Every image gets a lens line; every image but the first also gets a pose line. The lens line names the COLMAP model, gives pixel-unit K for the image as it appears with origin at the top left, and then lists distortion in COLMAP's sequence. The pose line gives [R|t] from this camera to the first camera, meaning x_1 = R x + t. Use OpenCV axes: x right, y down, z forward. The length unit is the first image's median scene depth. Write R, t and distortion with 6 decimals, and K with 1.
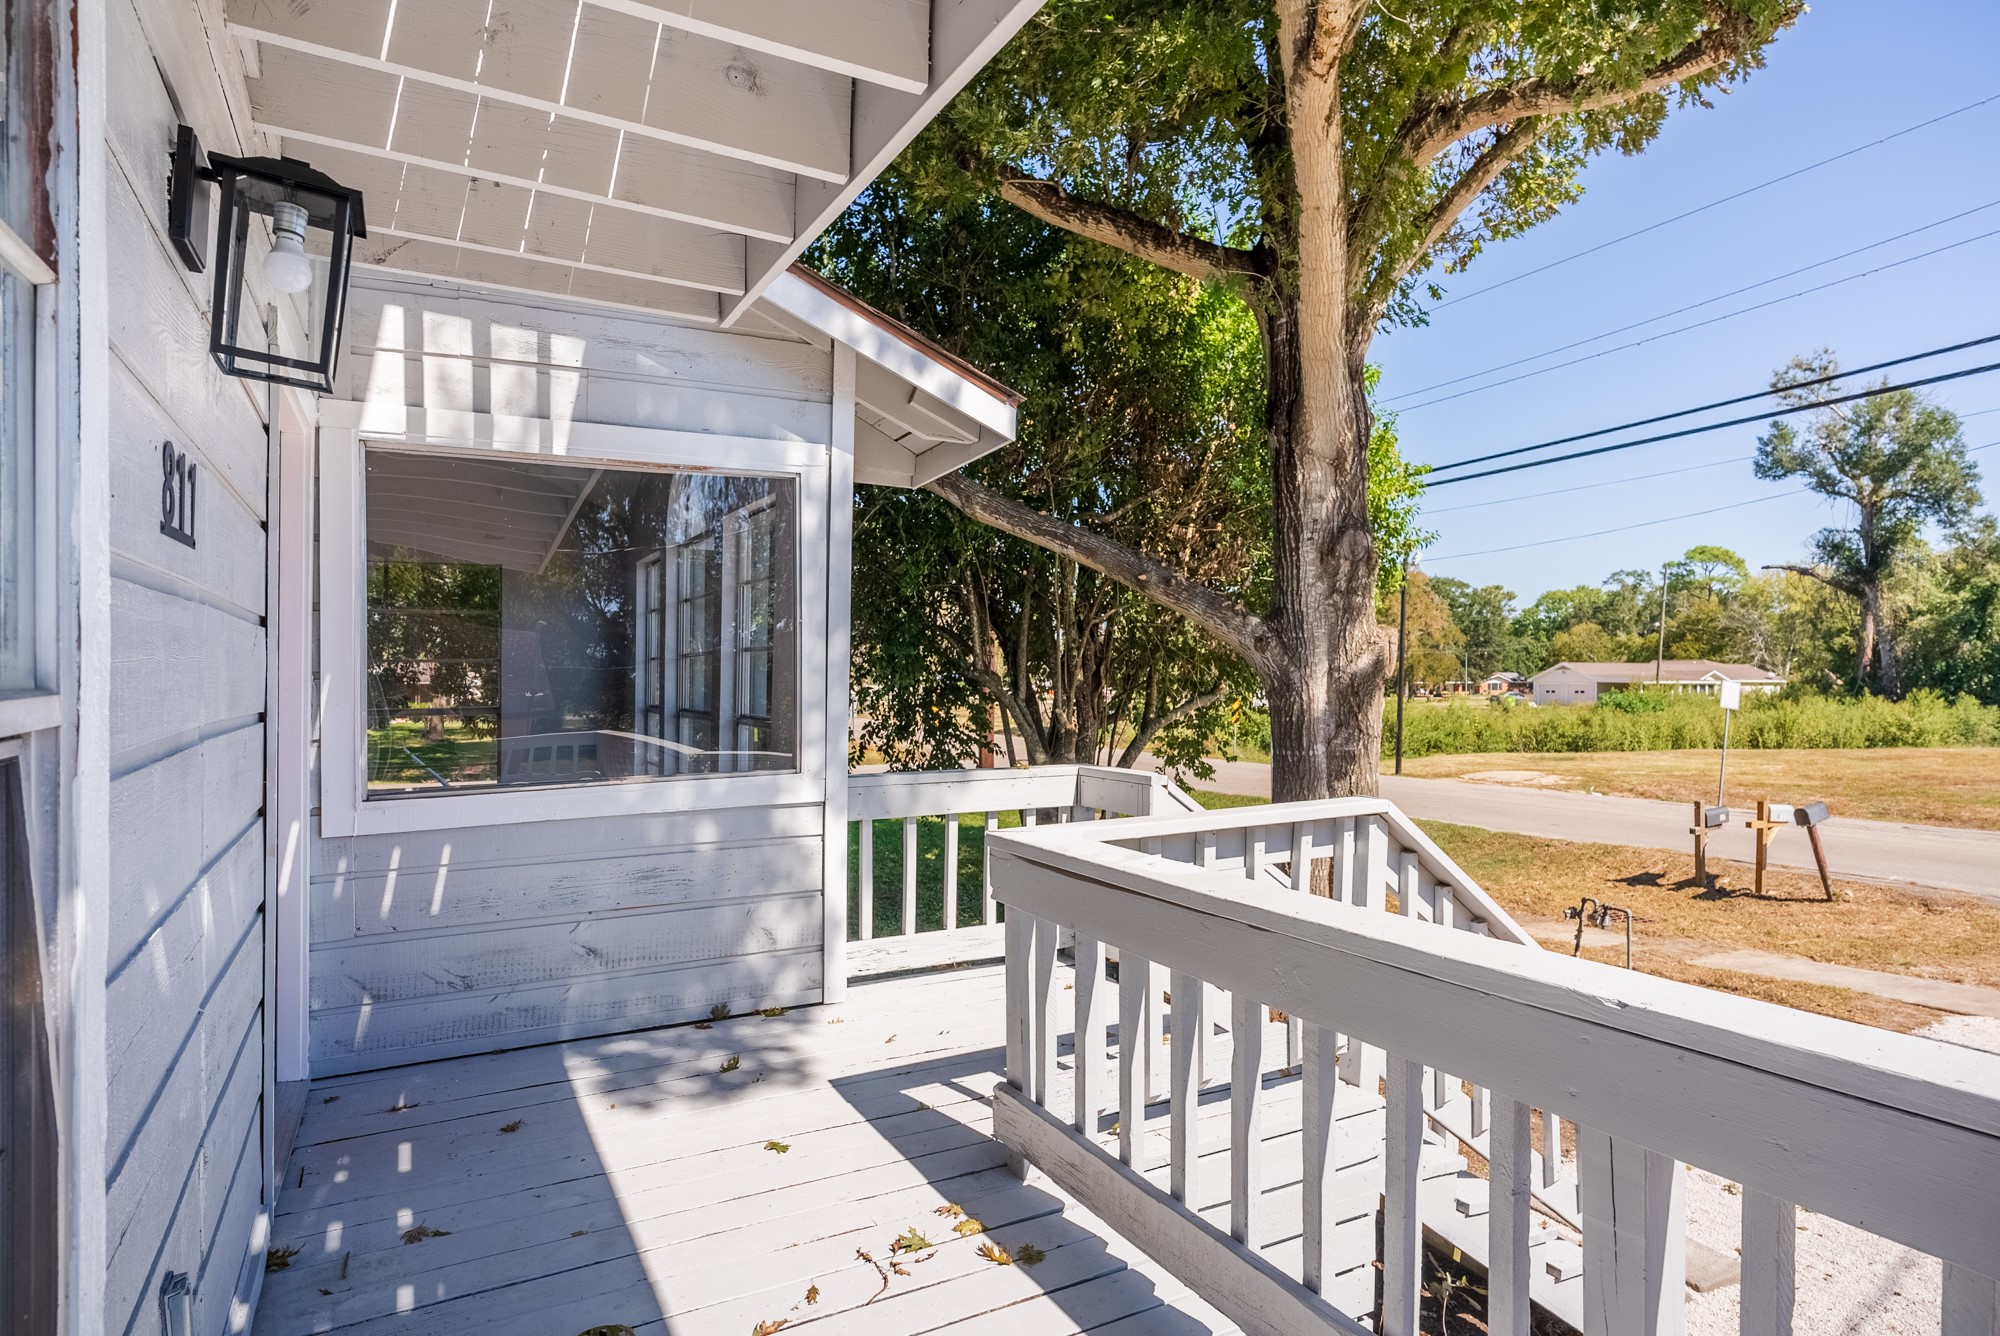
lens RADIAL K [[1095.3, 0, 985.3], [0, 1095.3, 717.4], [0, 0, 1]] dist [0.004732, -0.001847]
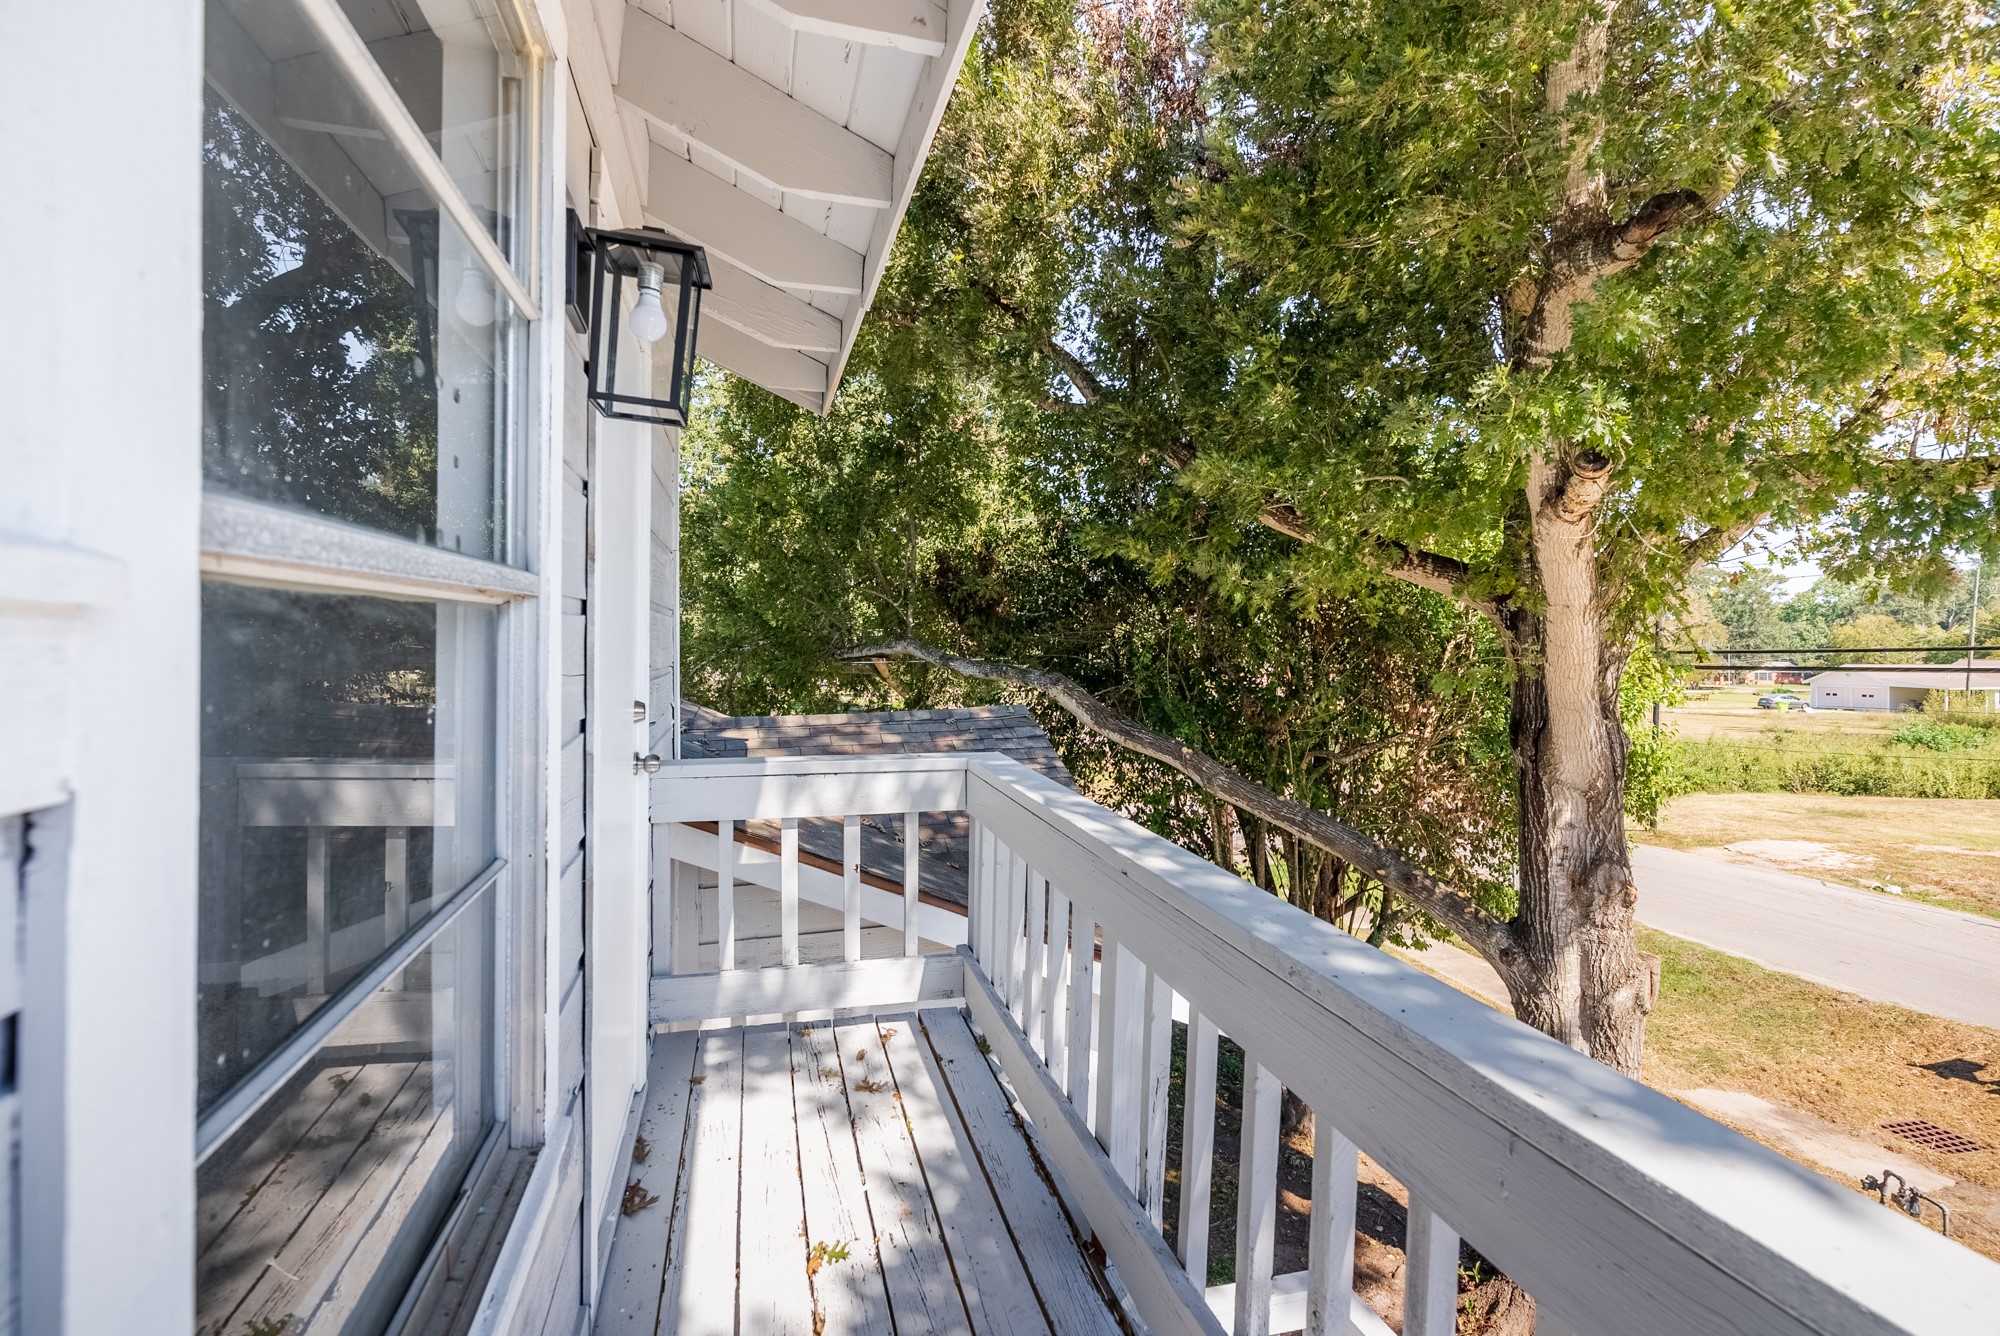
lens RADIAL K [[974.8, 0, 985.9], [0, 974.8, 660.4], [0, 0, 1]] dist [0.004164, -0.000838]
pose [[0.972259, -0.007821, -0.233777, -0.002562], [0.006908, 0.999965, -0.004723, -0.199289], [0.233806, 0.002977, 0.972279, 0.004140]]
